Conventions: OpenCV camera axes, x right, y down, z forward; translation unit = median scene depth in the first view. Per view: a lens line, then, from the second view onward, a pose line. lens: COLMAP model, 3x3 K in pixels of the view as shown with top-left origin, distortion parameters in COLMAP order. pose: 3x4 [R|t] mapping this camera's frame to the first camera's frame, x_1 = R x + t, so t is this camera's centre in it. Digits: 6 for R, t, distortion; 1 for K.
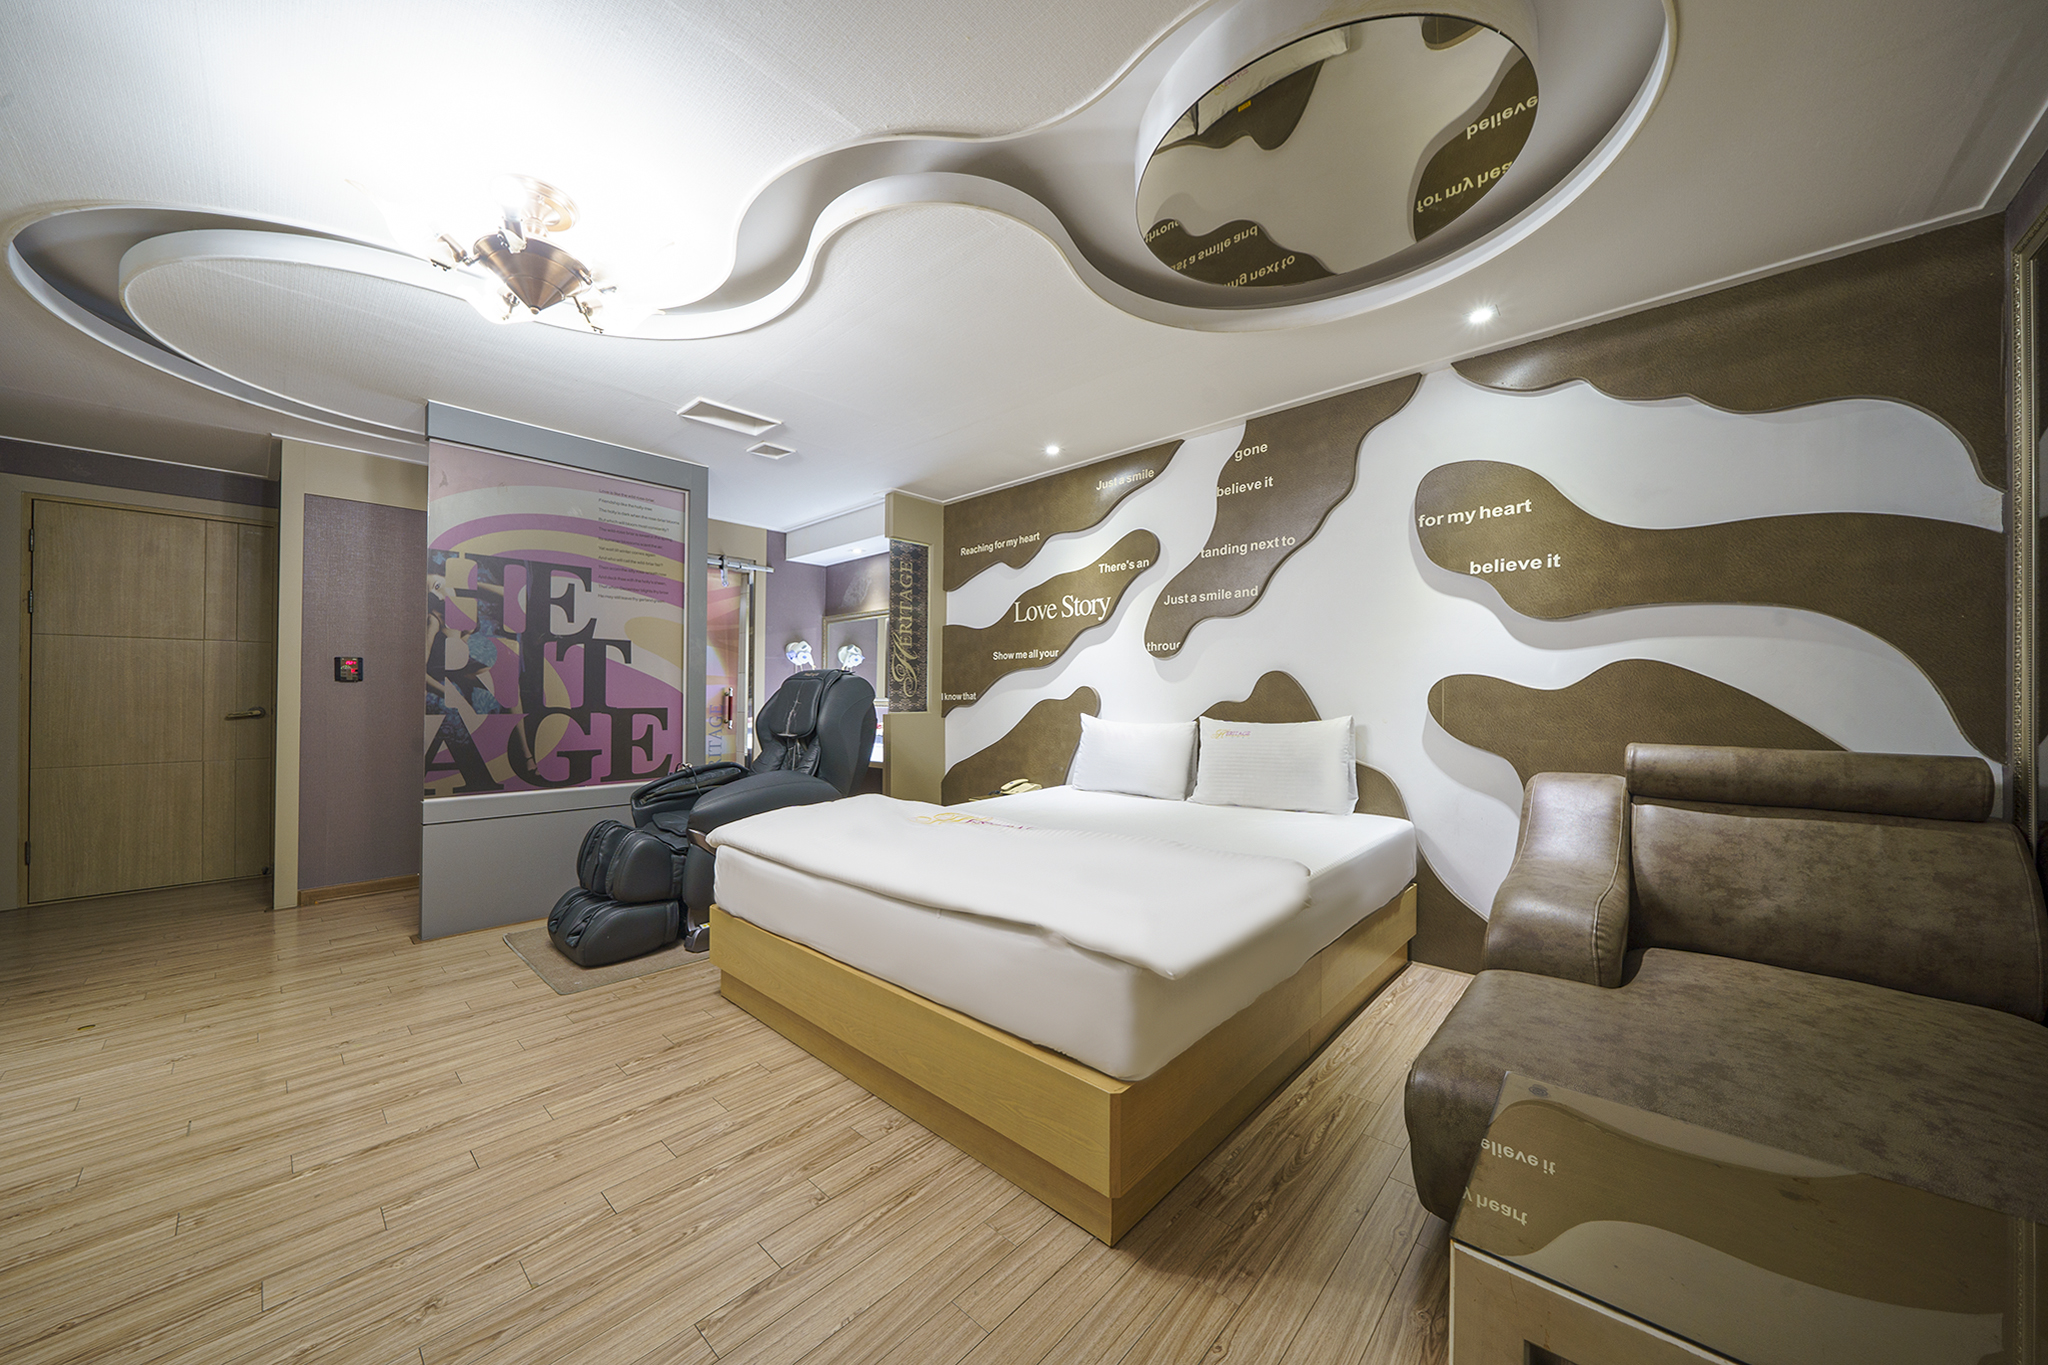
lens RADIAL K [[697.3, 0, 986.2], [0, 697.3, 698.3], [0, 0, 1]] dist [-0.006108, 0.000552]
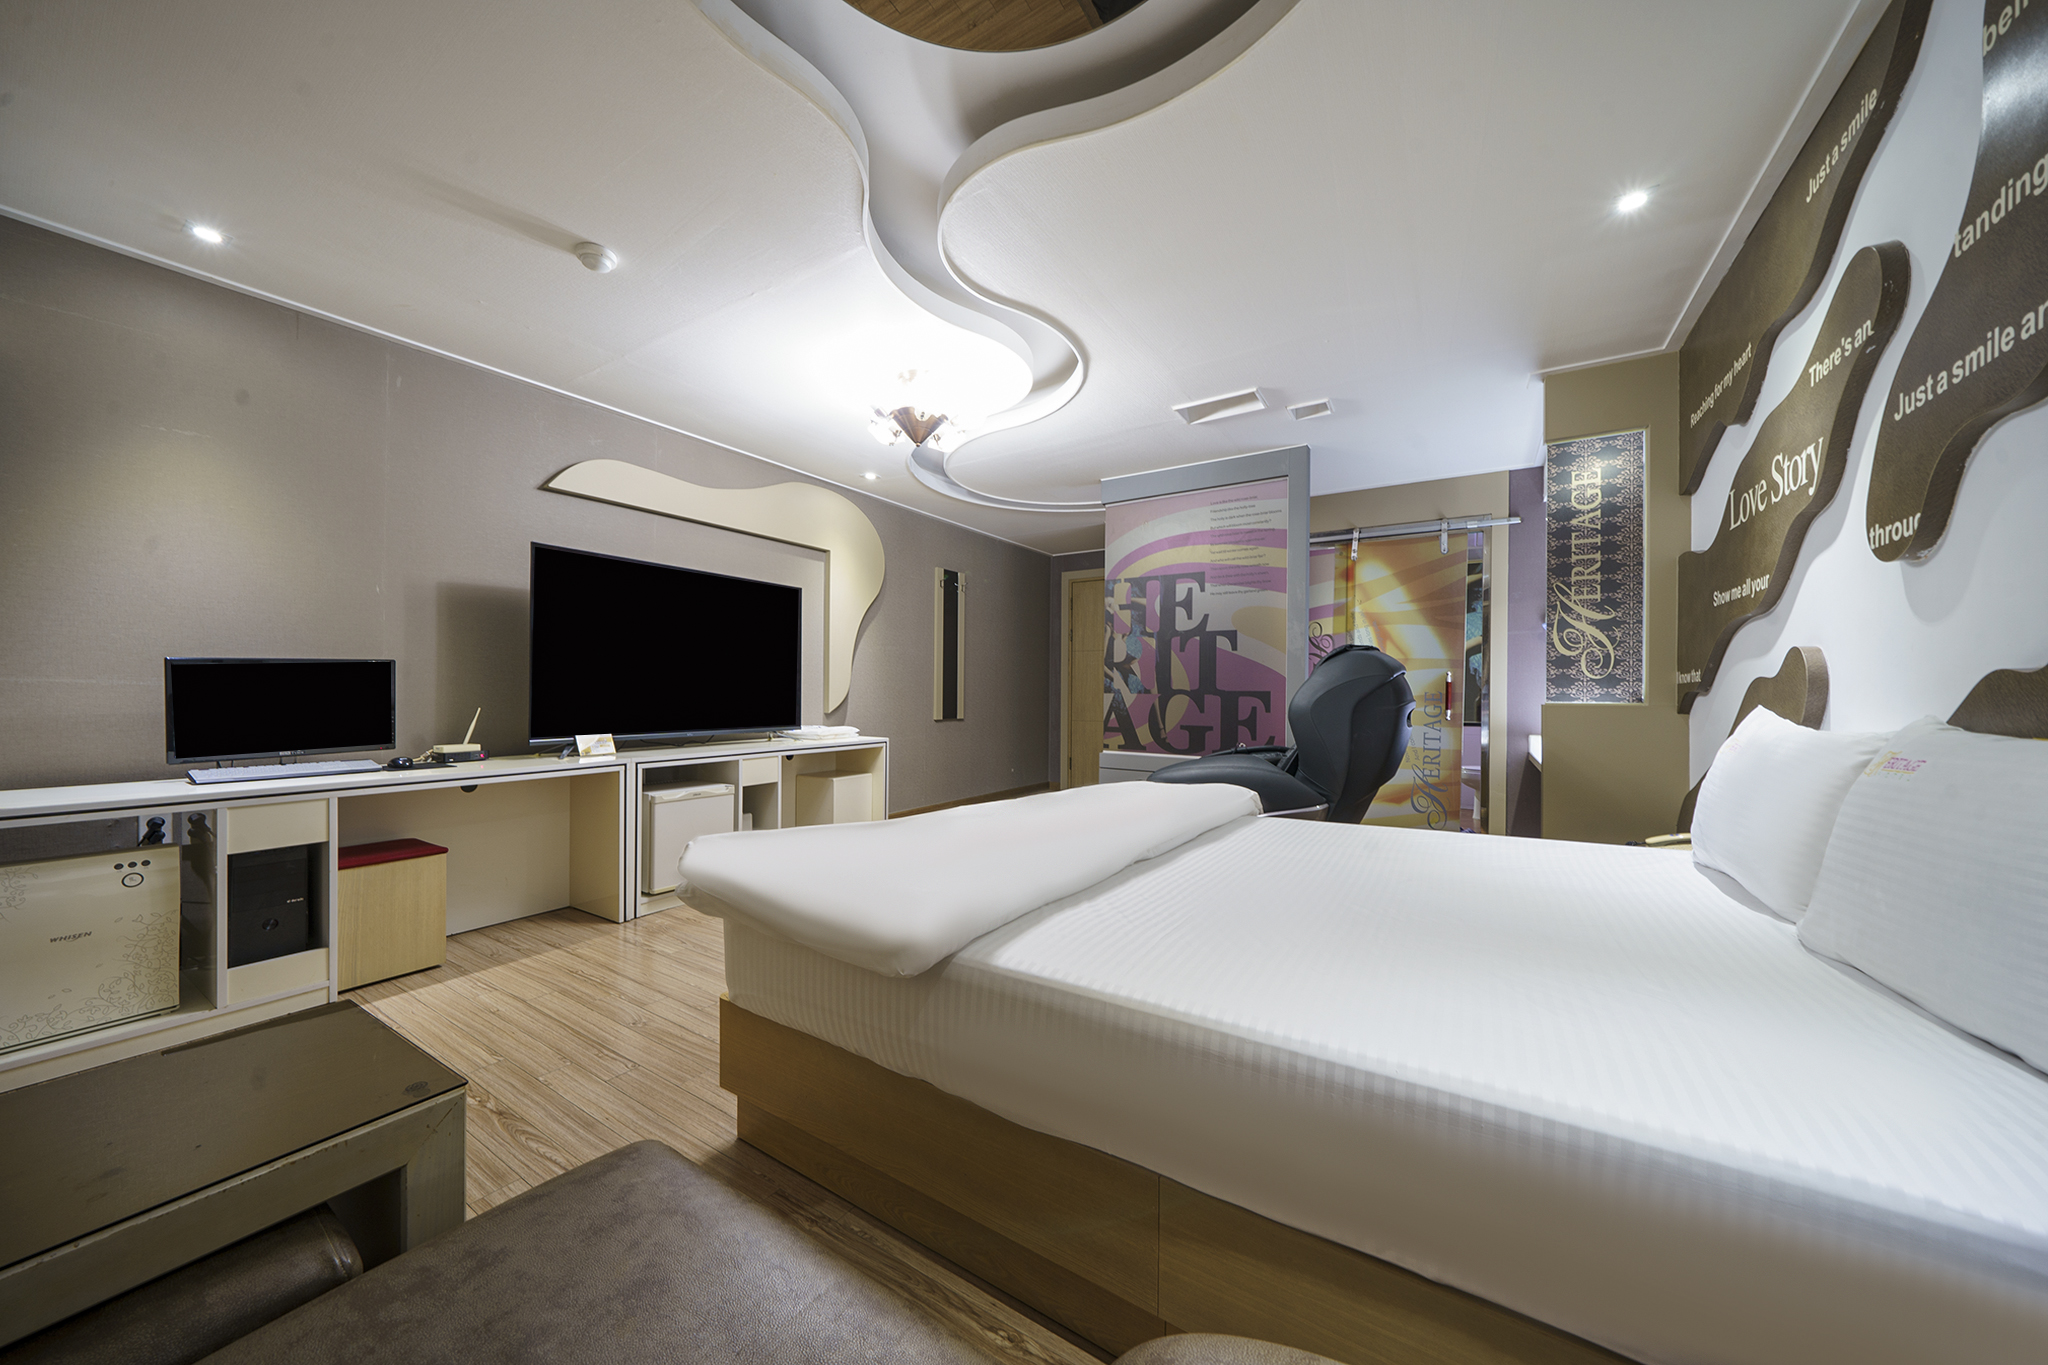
lens RADIAL K [[697.3, 0, 1017.9], [0, 697.3, 688.9], [0, 0, 1]] dist [-0.006108, 0.000552]
pose [[0.202702, -0.000122, -0.979240, 0.554070], [-0.006717, 0.999976, -0.001515, 0.016402], [0.979217, 0.006885, 0.202697, 0.478370]]
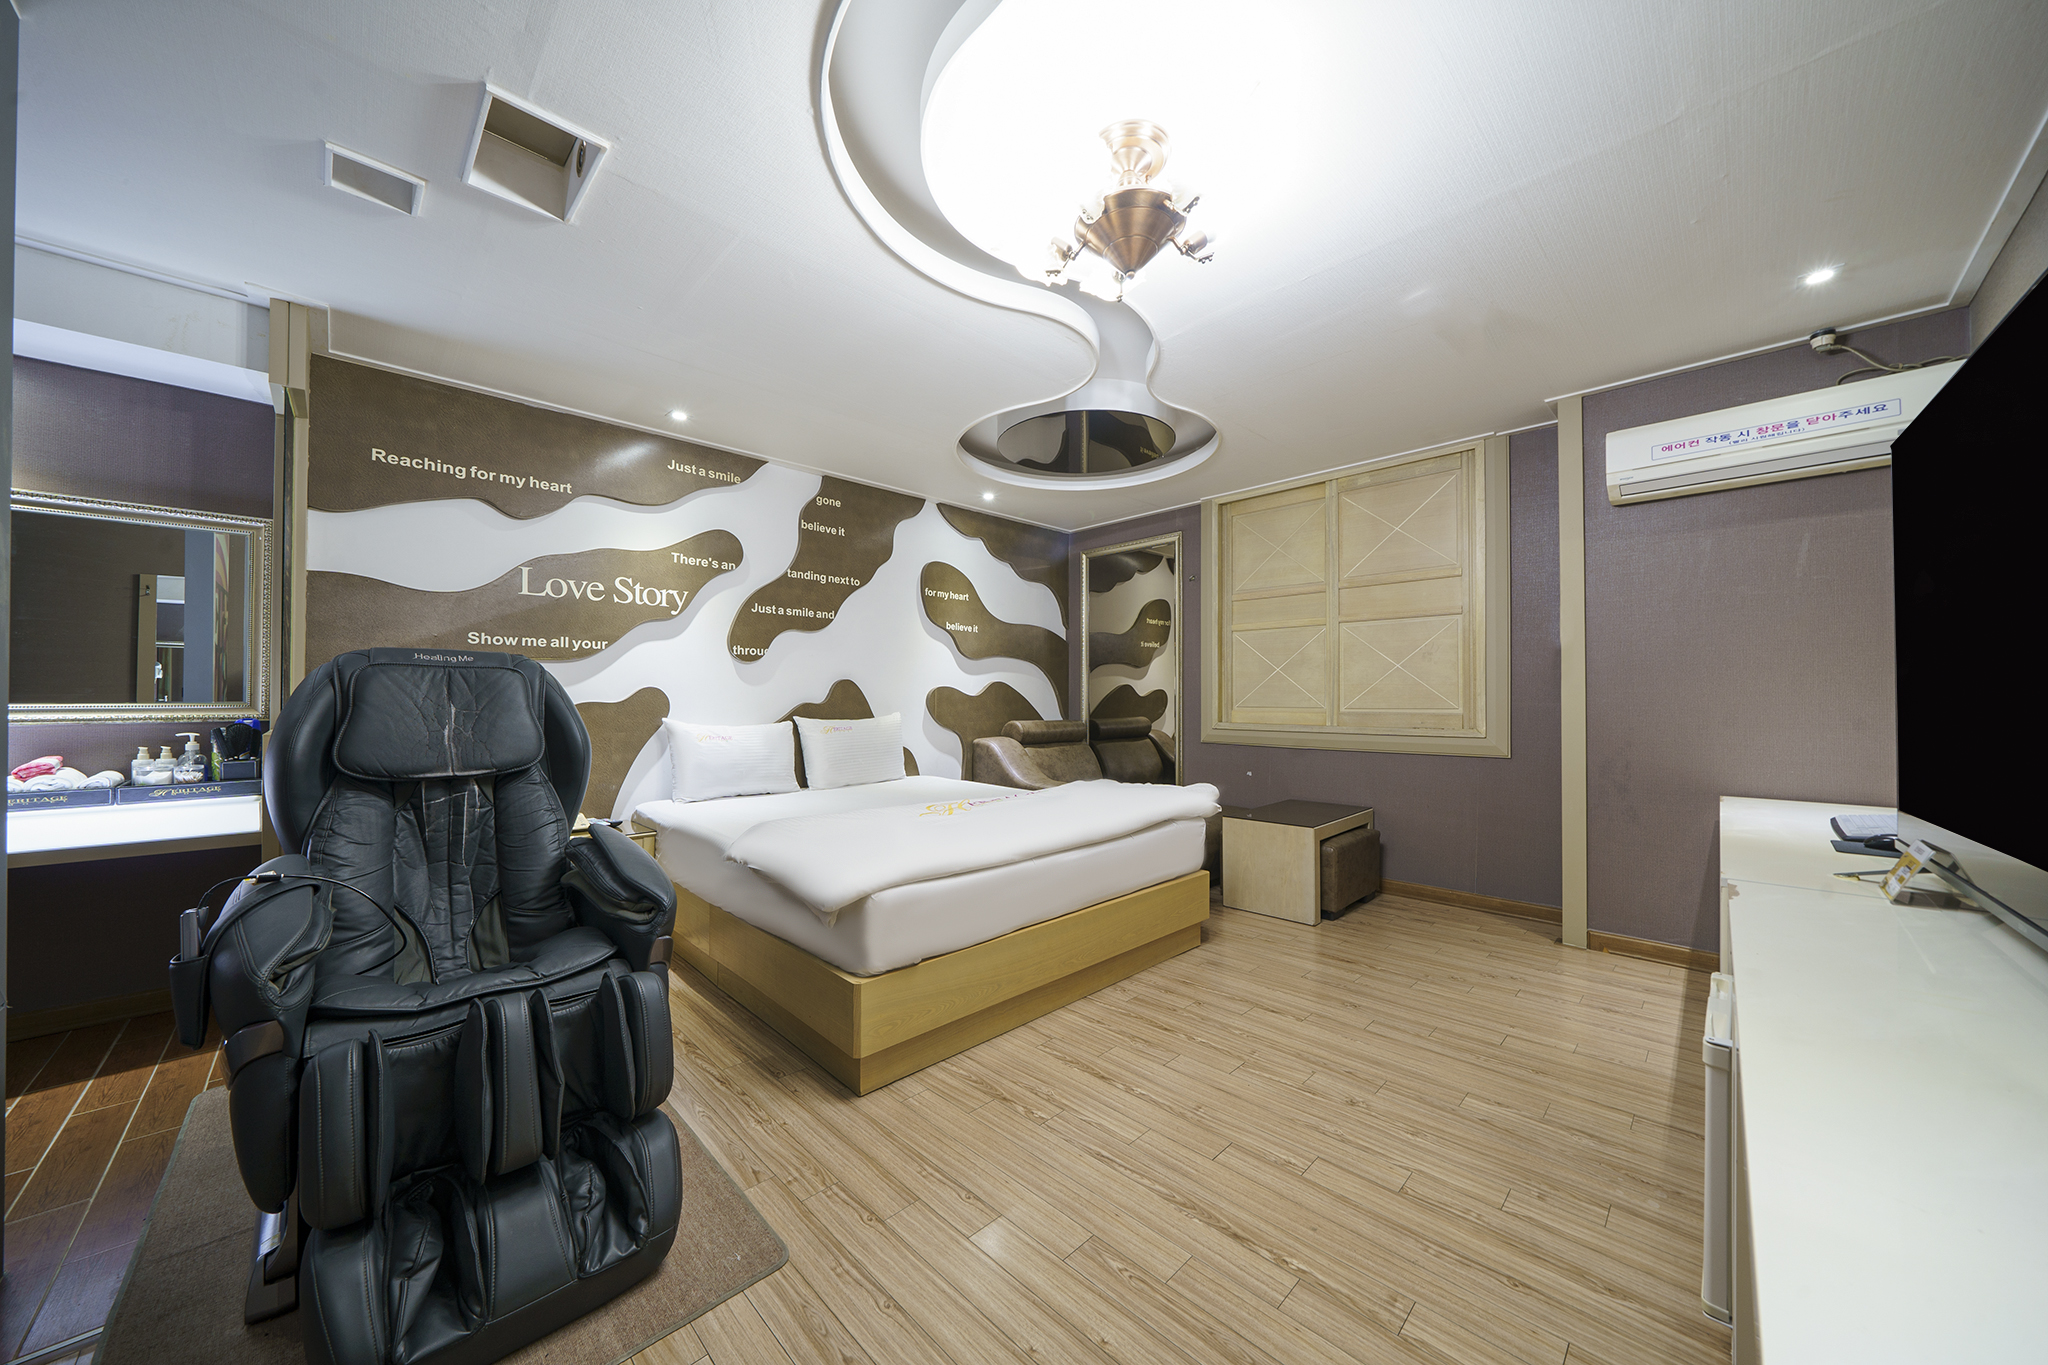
lens RADIAL K [[697.3, 0, 1029.9], [0, 697.3, 696.4], [0, 0, 1]] dist [-0.006108, 0.000552]
pose [[0.037996, 0.003436, 0.999272, -0.816356], [0.000170, 0.999994, -0.003445, -0.002828], [-0.999278, 0.000300, 0.037995, 0.571075]]
